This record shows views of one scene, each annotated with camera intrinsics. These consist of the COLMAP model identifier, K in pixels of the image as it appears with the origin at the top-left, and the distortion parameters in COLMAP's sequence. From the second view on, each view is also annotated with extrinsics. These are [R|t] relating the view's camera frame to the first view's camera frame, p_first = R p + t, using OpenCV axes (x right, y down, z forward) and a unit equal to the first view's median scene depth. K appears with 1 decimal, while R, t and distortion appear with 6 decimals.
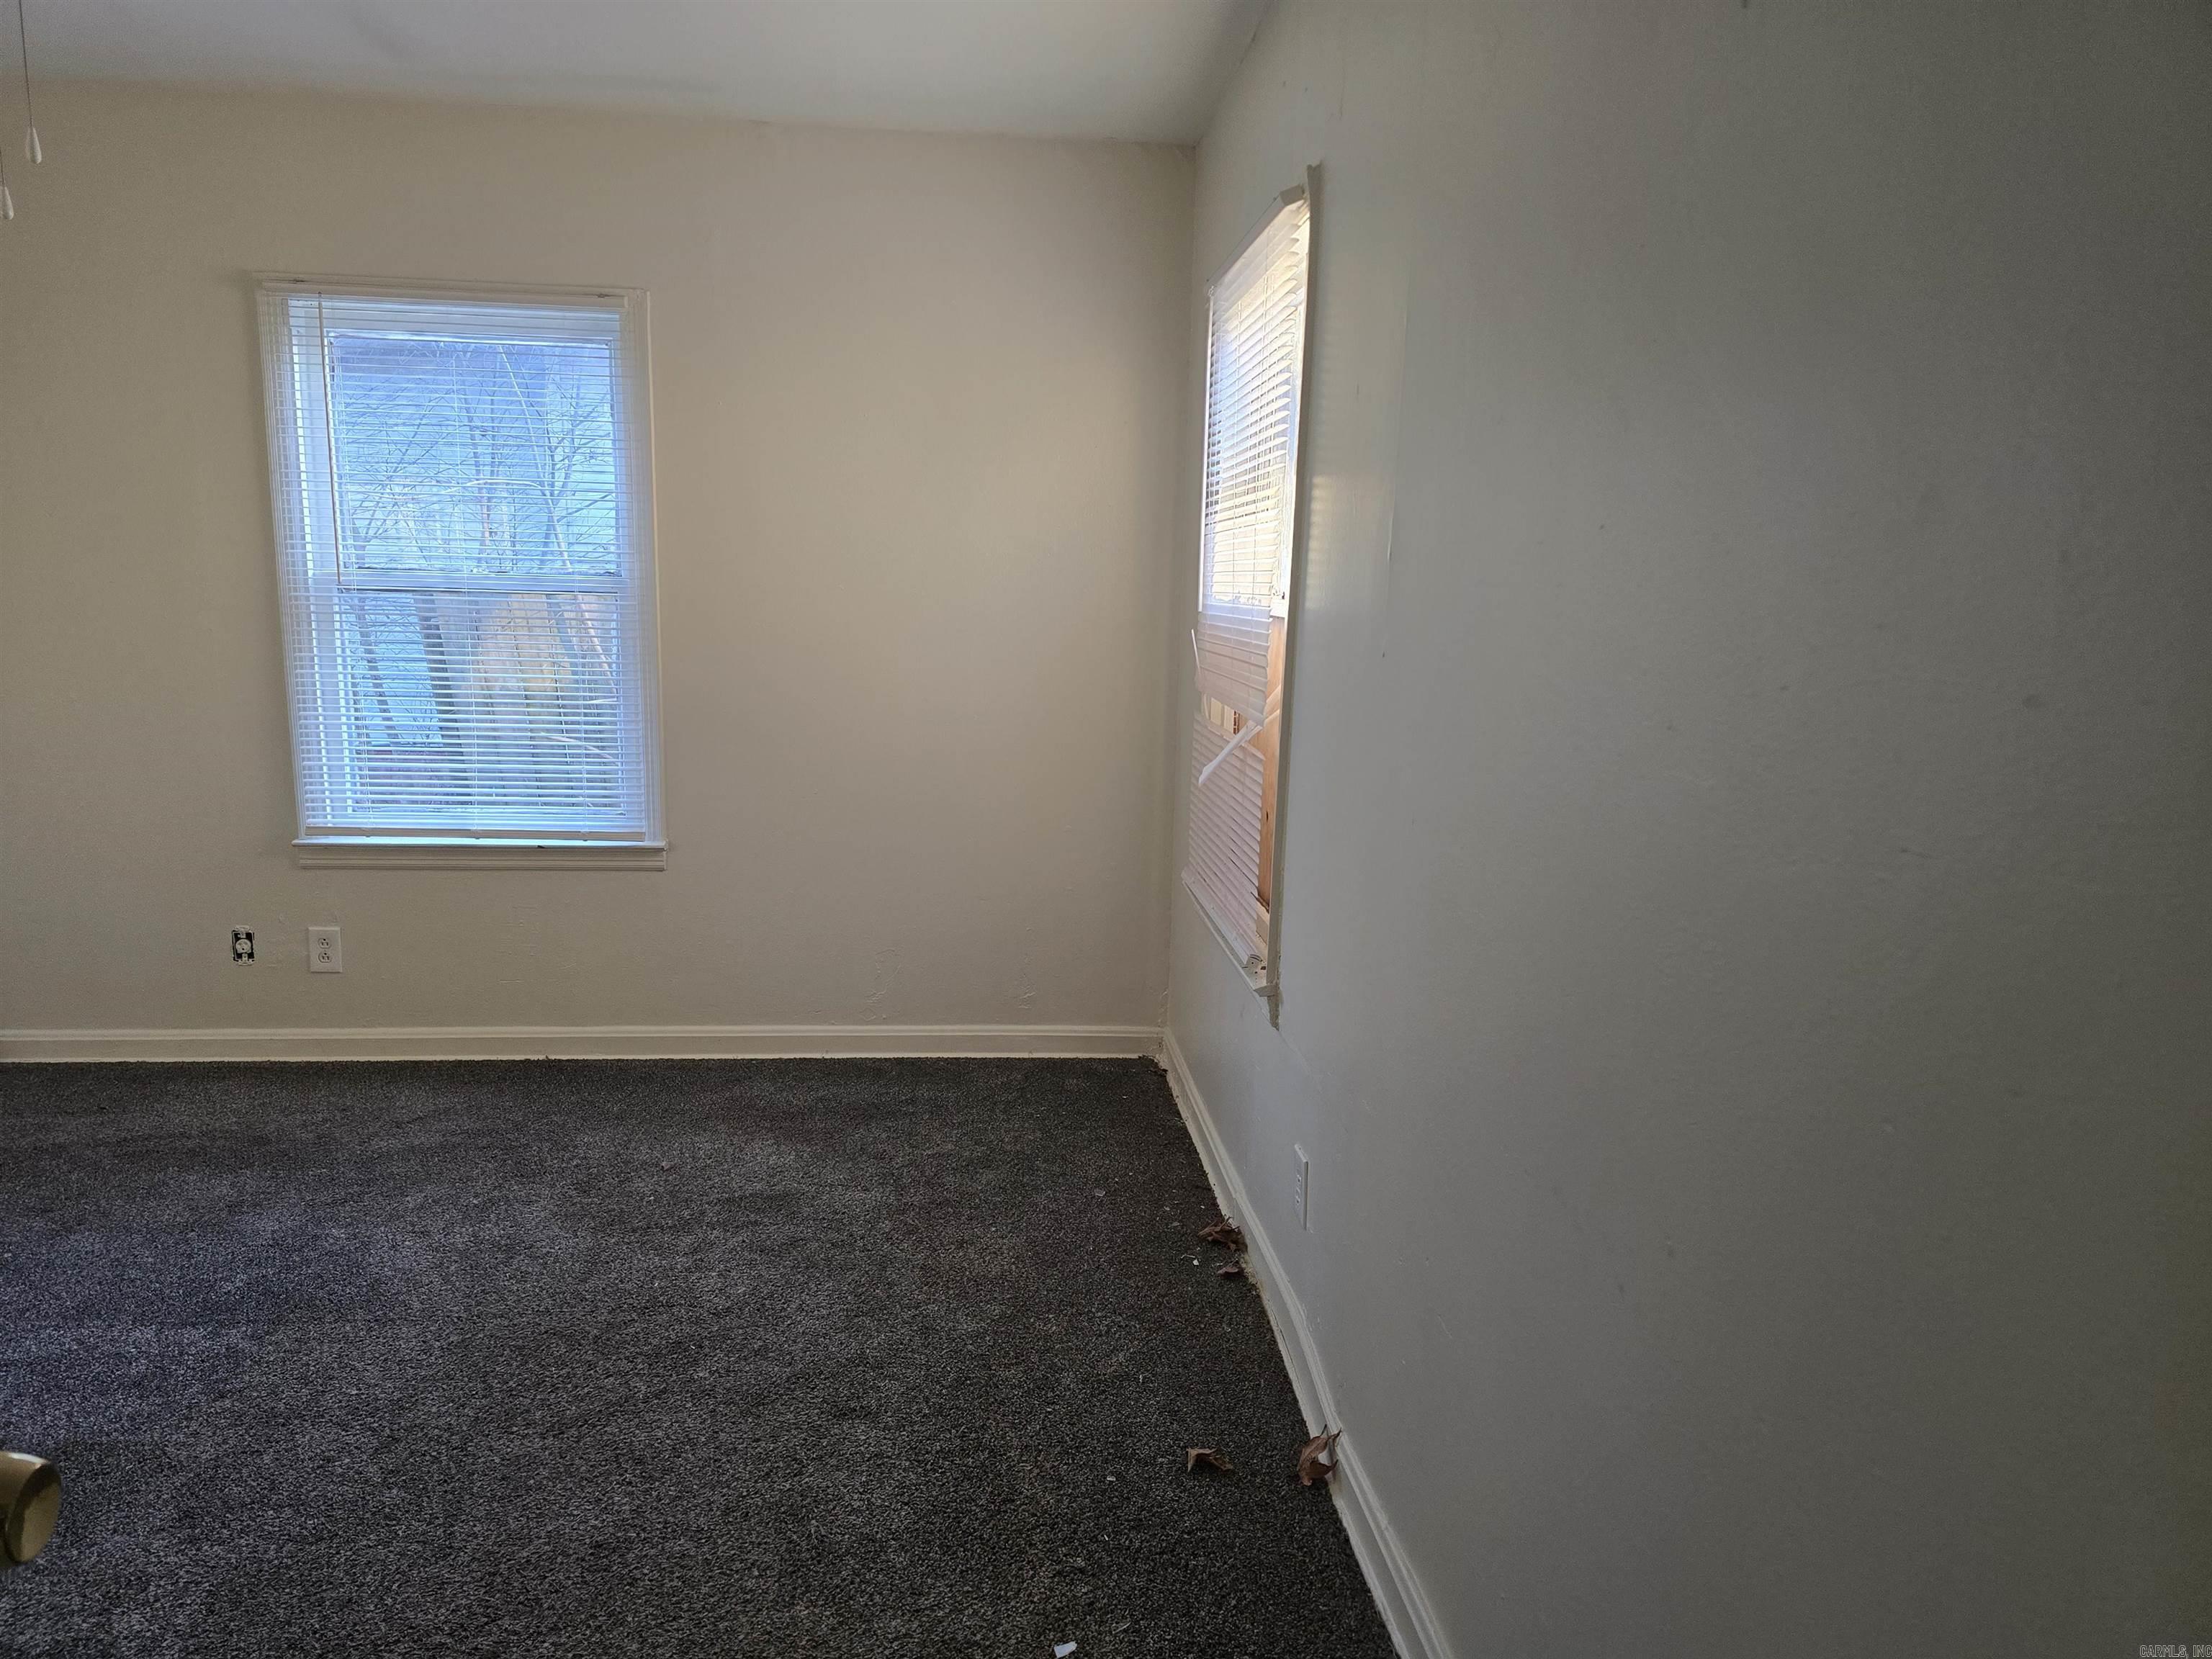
lens RADIAL K [[1497.7, 0, 1111.4], [0, 1497.7, 821.1], [0, 0, 1]] dist [0.044949, -0.044062]
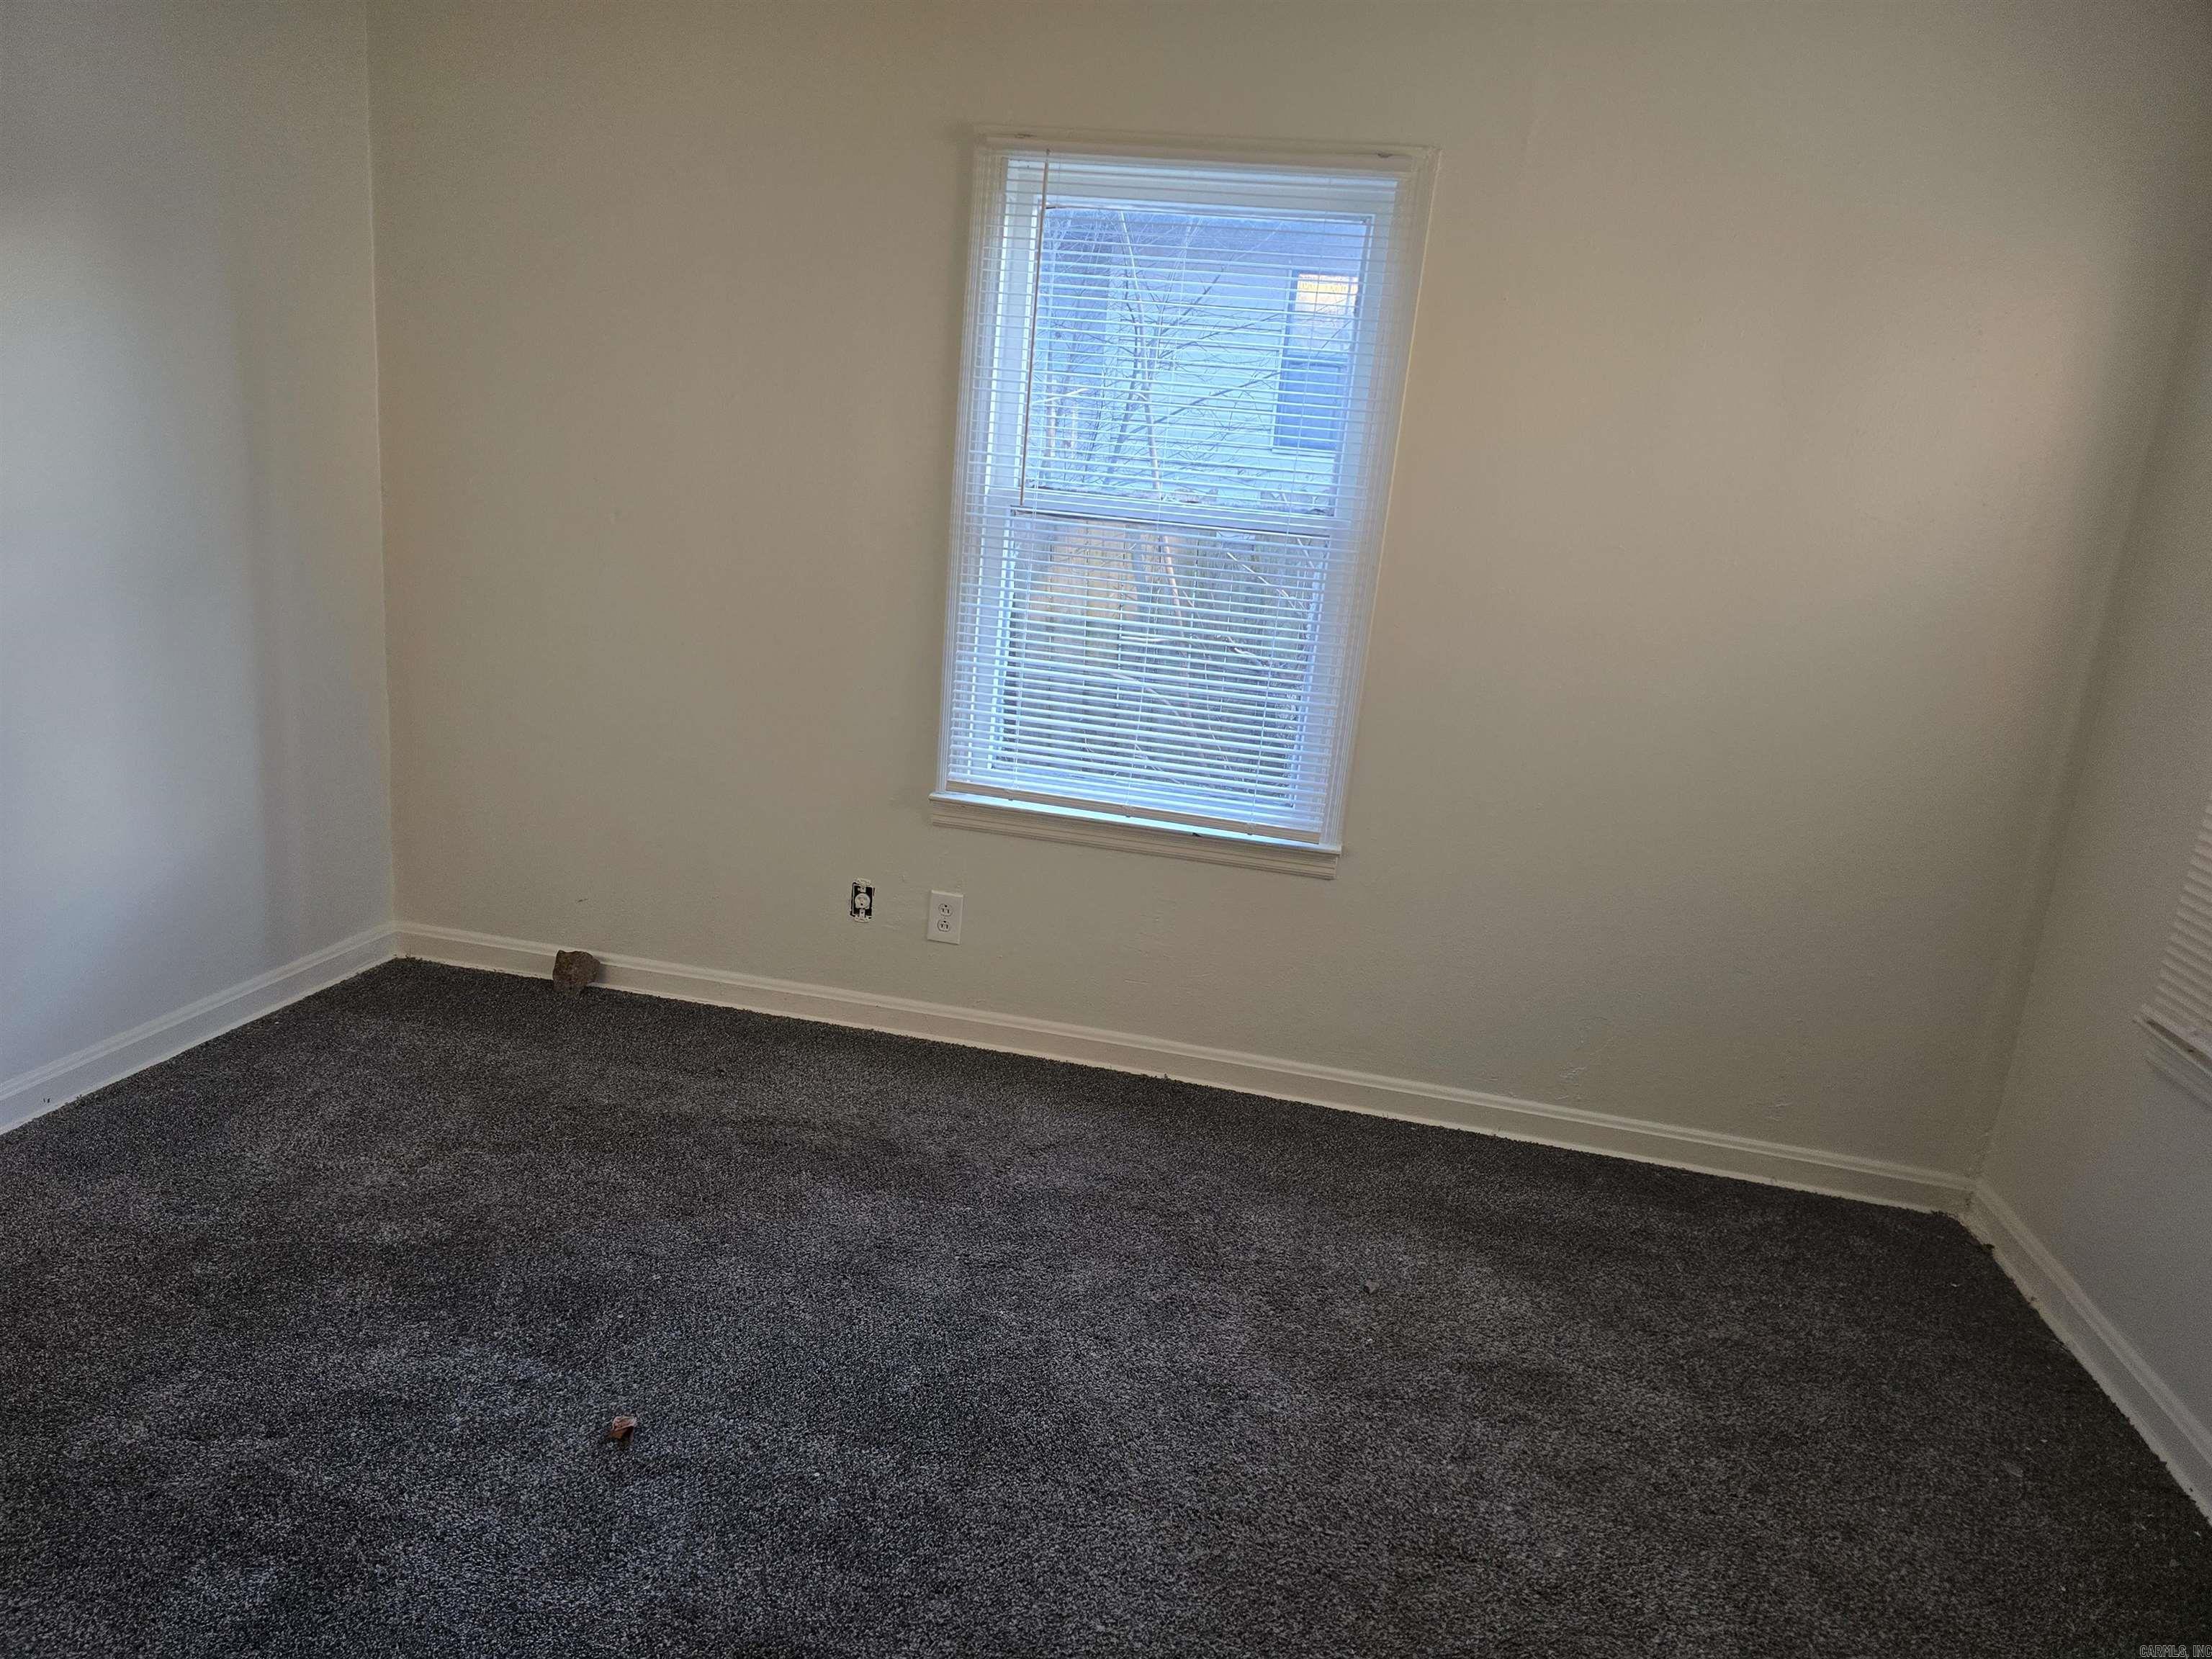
lens RADIAL K [[1484.0, 0, 1084.5], [0, 1484.0, 803.6], [0, 0, 1]] dist [0.050320, -0.045305]
pose [[0.958564, 0.124529, -0.256218, -0.246070], [-0.113964, 0.991920, 0.055735, -0.041945], [0.261089, -0.024226, 0.965011, 0.199203]]
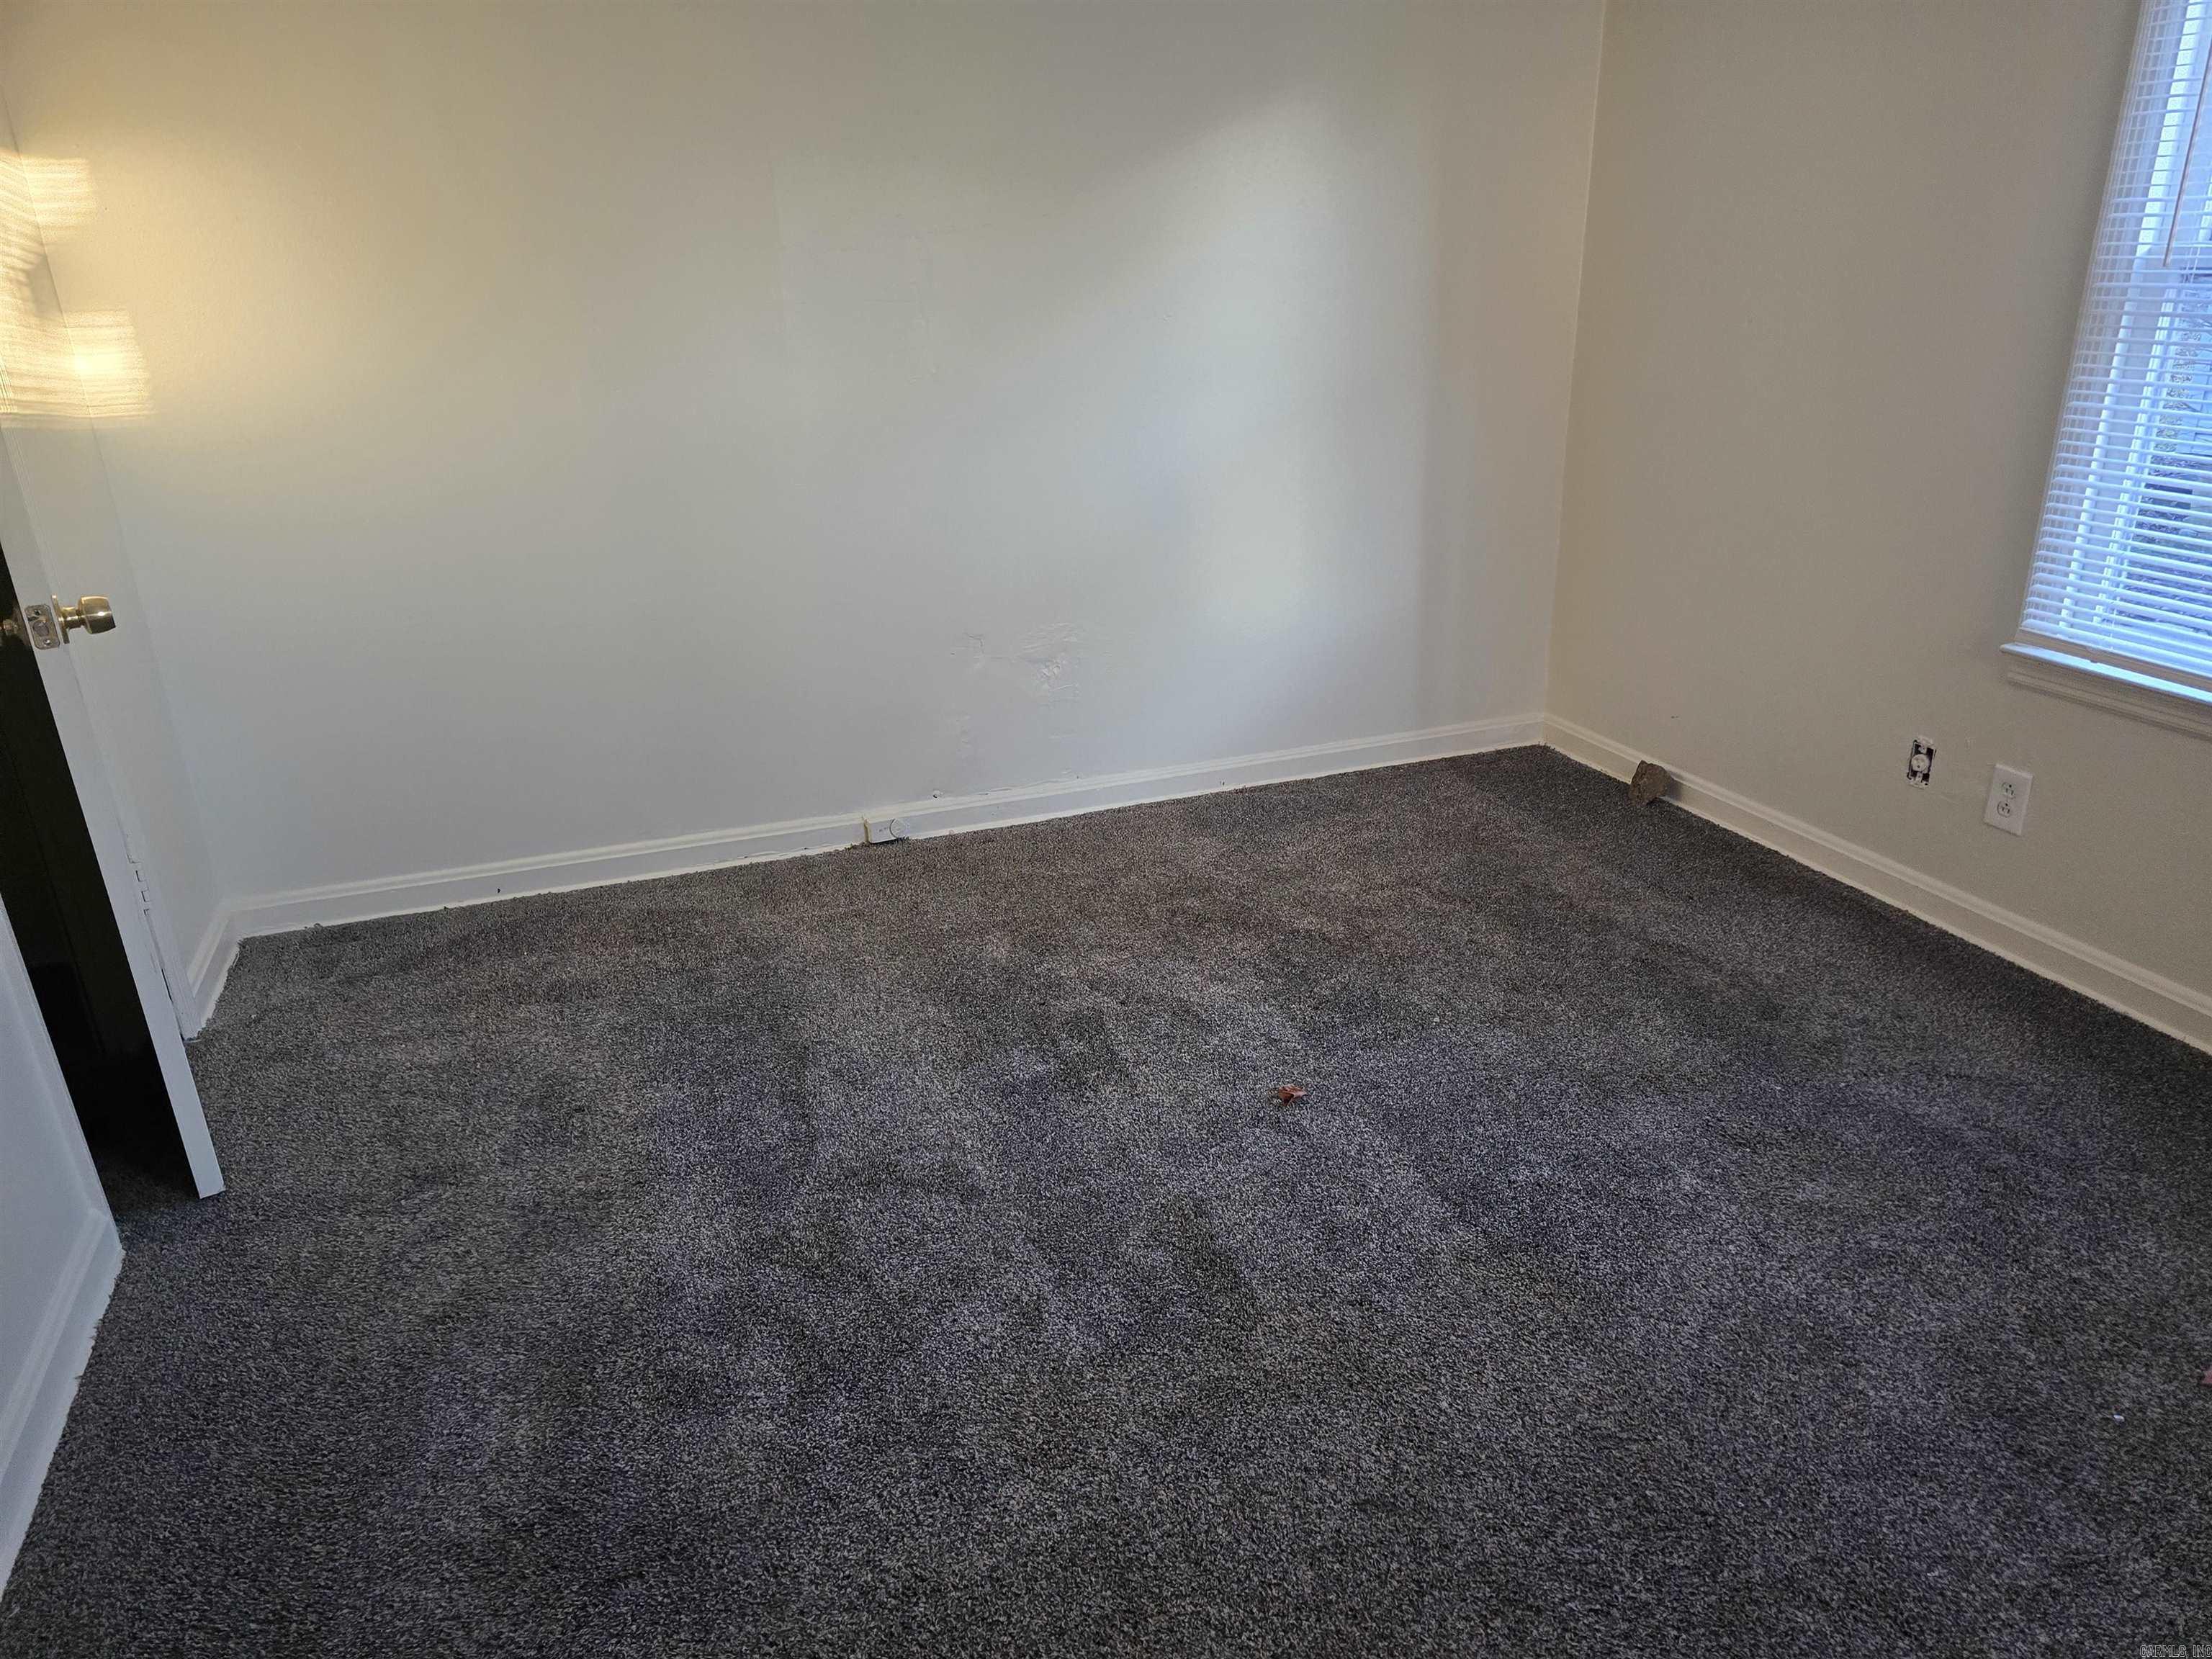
lens RADIAL K [[1509.0, 0, 1106.0], [0, 1509.0, 829.5], [0, 0, 1]] dist [0.050026, -0.027399]
pose [[0.267689, 0.326600, -0.906463, 0.039049], [-0.131793, 0.944366, 0.301337, -0.071401], [0.954449, 0.038801, 0.295841, 0.398375]]
